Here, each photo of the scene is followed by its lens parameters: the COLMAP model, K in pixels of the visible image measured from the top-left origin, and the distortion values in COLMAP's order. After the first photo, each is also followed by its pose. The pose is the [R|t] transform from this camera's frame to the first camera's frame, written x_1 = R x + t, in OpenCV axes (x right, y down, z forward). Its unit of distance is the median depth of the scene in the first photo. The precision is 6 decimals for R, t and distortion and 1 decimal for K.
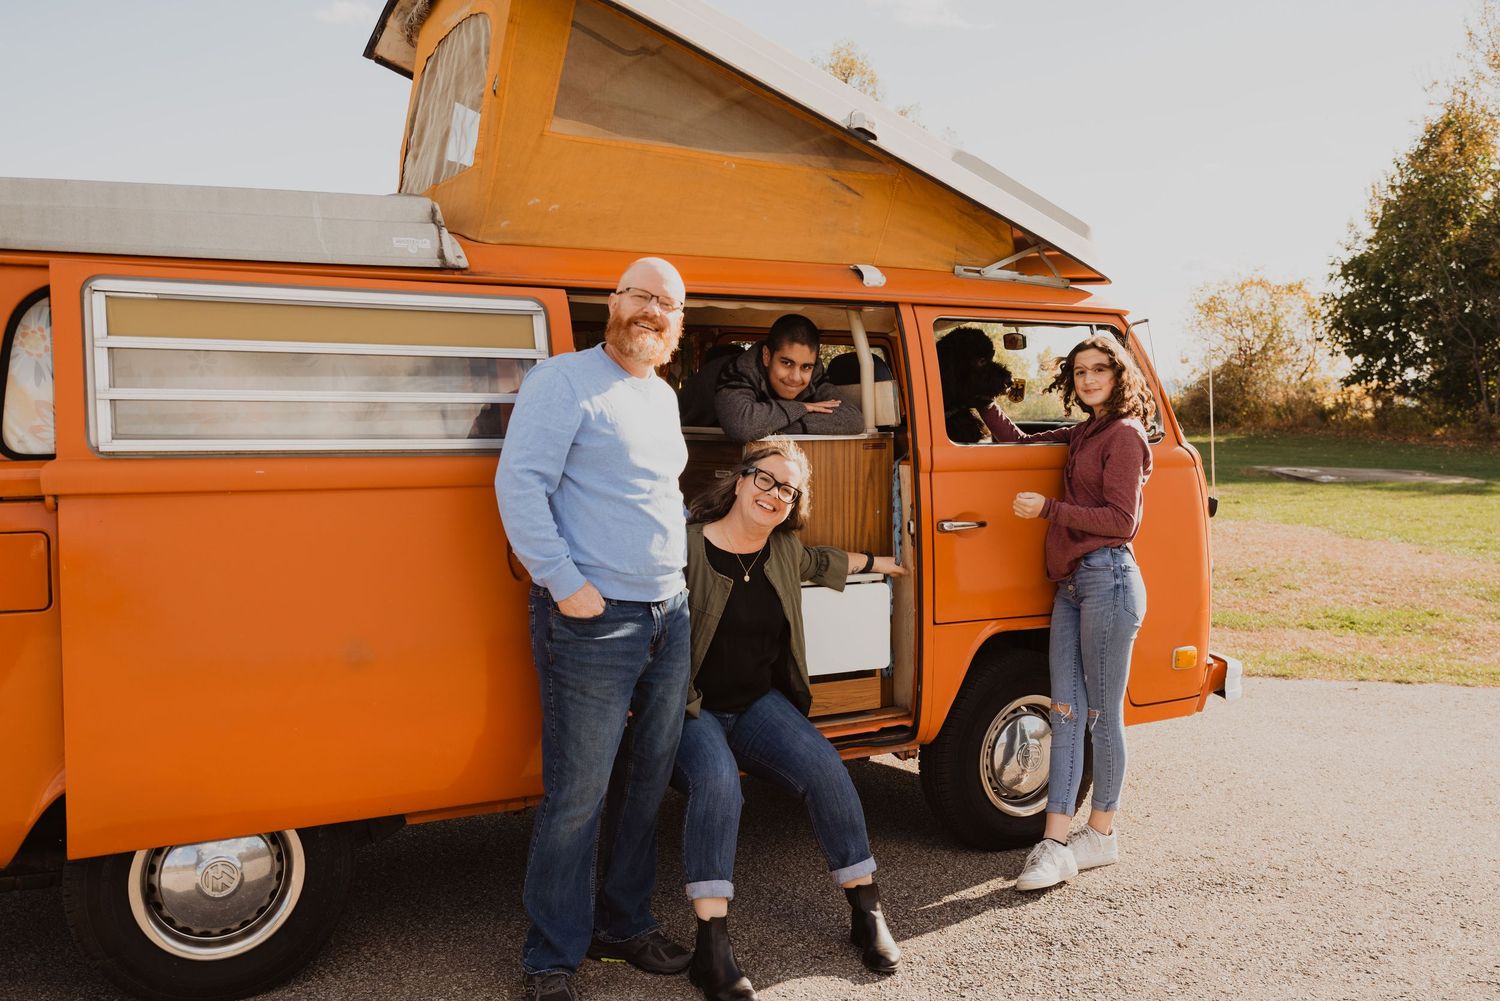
lens RADIAL K [[1378.3, 0, 750.0], [0, 1378.3, 500.5], [0, 0, 1]] dist [-0.003591, -0.011513]
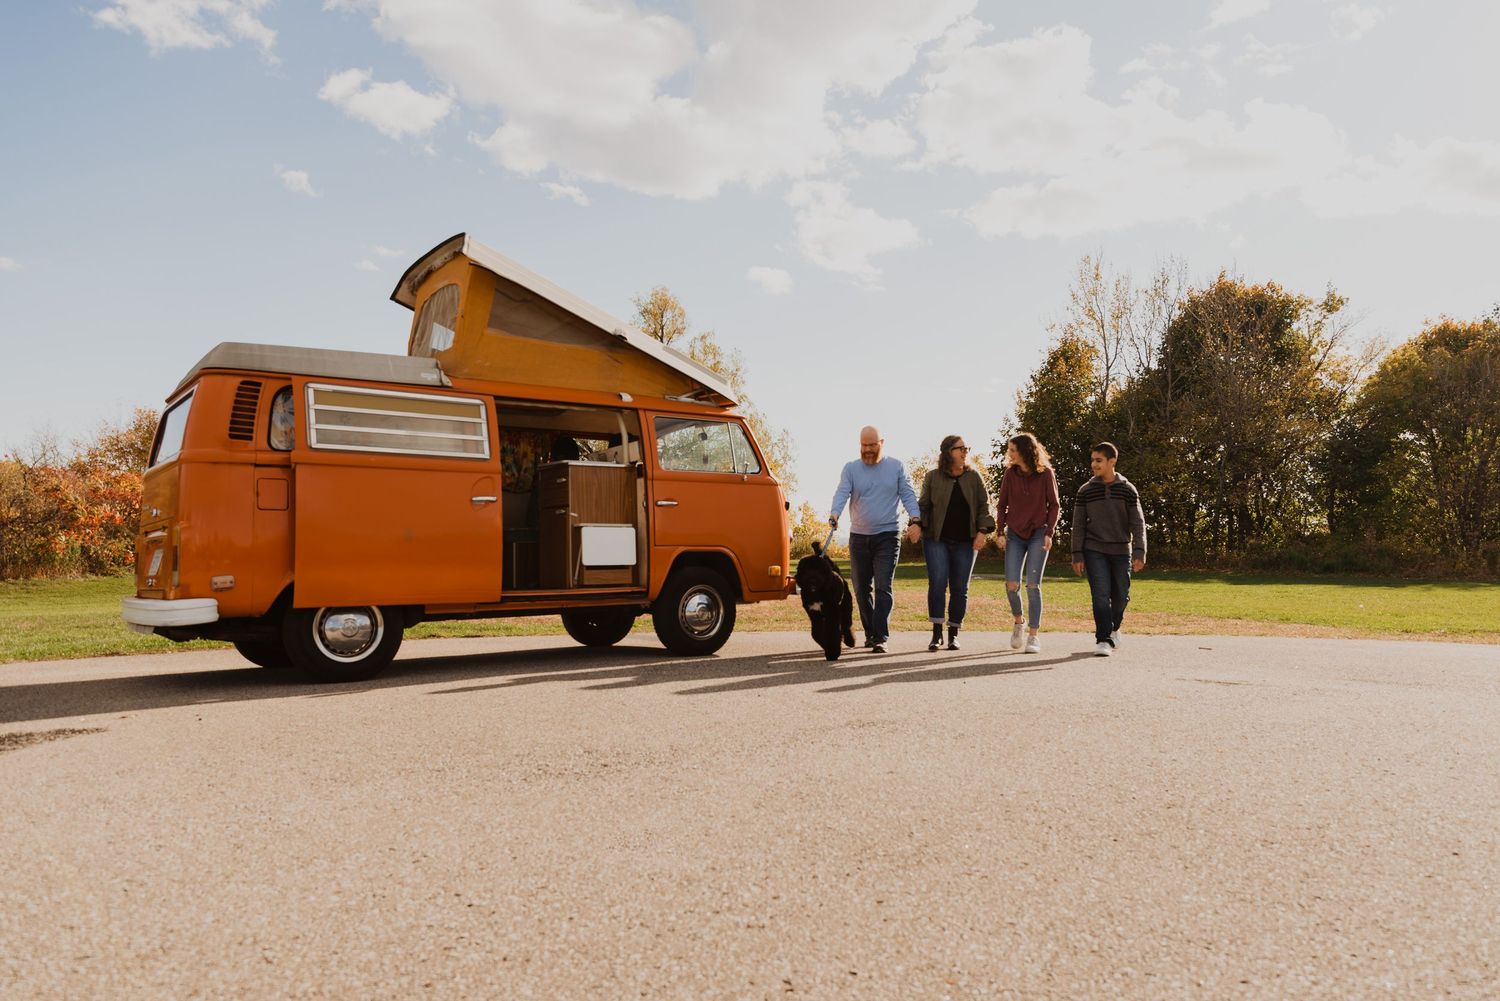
lens RADIAL K [[1013.5, 0, 750.0], [0, 1013.5, 500.5], [0, 0, 1]] dist [0.005398, 0.000677]
pose [[0.988357, -0.008438, 0.151920, 0.033758], [0.026168, 0.993010, -0.115093, 0.208610], [-0.149887, 0.117728, 0.981669, -0.675549]]
